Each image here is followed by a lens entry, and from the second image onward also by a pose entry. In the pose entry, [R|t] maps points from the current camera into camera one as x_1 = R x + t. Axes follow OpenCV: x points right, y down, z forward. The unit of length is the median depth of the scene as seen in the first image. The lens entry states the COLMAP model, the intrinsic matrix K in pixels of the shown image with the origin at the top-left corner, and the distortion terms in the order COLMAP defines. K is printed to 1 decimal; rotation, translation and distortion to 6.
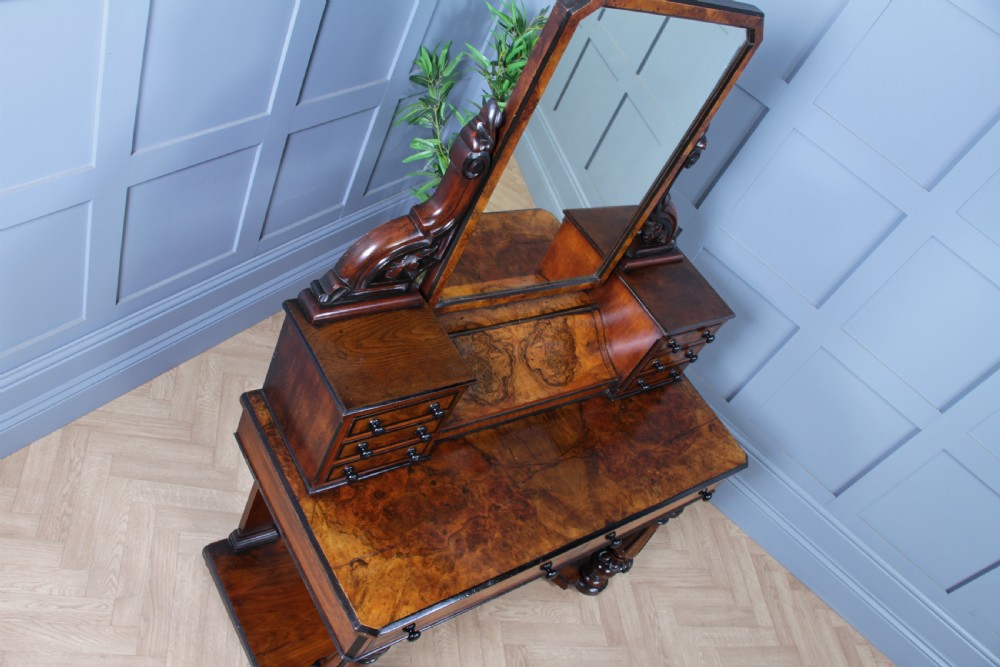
lens RADIAL K [[814.1, 0, 497.7], [0, 814.1, 347.4], [0, 0, 1]] dist [-0.188728, 0.143868]
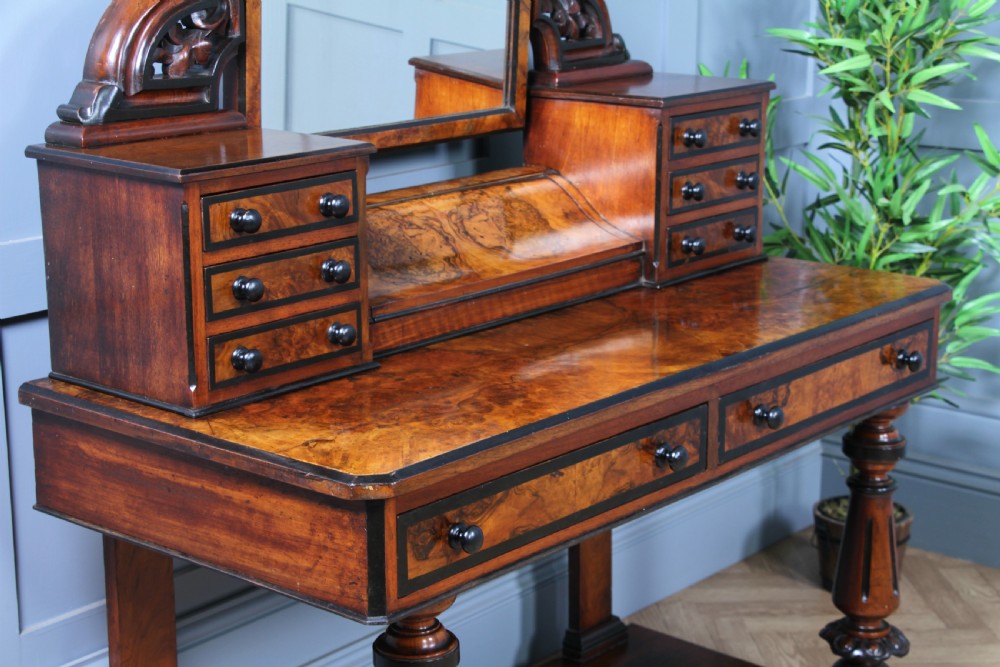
lens RADIAL K [[1804.6, 0, 499.5], [0, 1804.6, 348.2], [0, 0, 1]] dist [0.145737, 0.243140]
pose [[0.883948, -0.444465, 0.145213, -0.173593], [0.460216, 0.772077, -0.438290, 0.668027], [0.082689, 0.454255, 0.887026, -0.107728]]
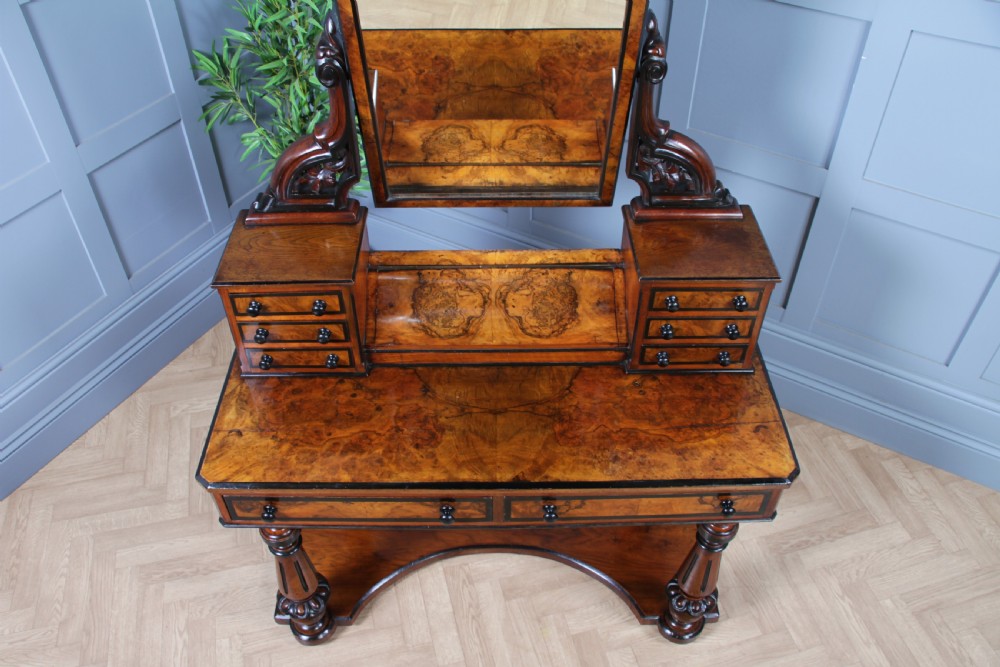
lens RADIAL K [[814.1, 0, 497.7], [0, 814.1, 347.4], [0, 0, 1]] dist [-0.188728, 0.143868]
pose [[0.767556, 0.060305, -0.638139, 0.657187], [-0.160293, 0.981991, -0.100002, 0.165131], [0.620616, 0.179046, 0.763399, 0.283428]]
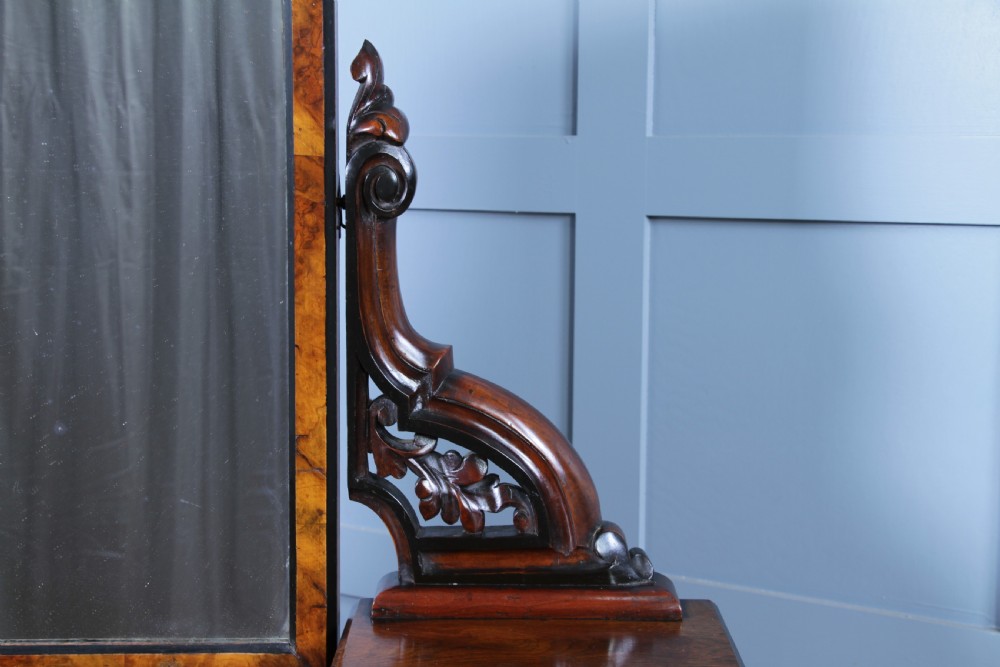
lens RADIAL K [[1691.5, 0, 492.0], [0, 1691.5, 349.6], [0, 0, 1]] dist [0.123664, 0.316865]
pose [[0.760162, -0.325415, -0.562369, 0.643957], [-0.183288, 0.722983, -0.666108, 0.281953], [0.623345, 0.609426, 0.489940, 0.692314]]
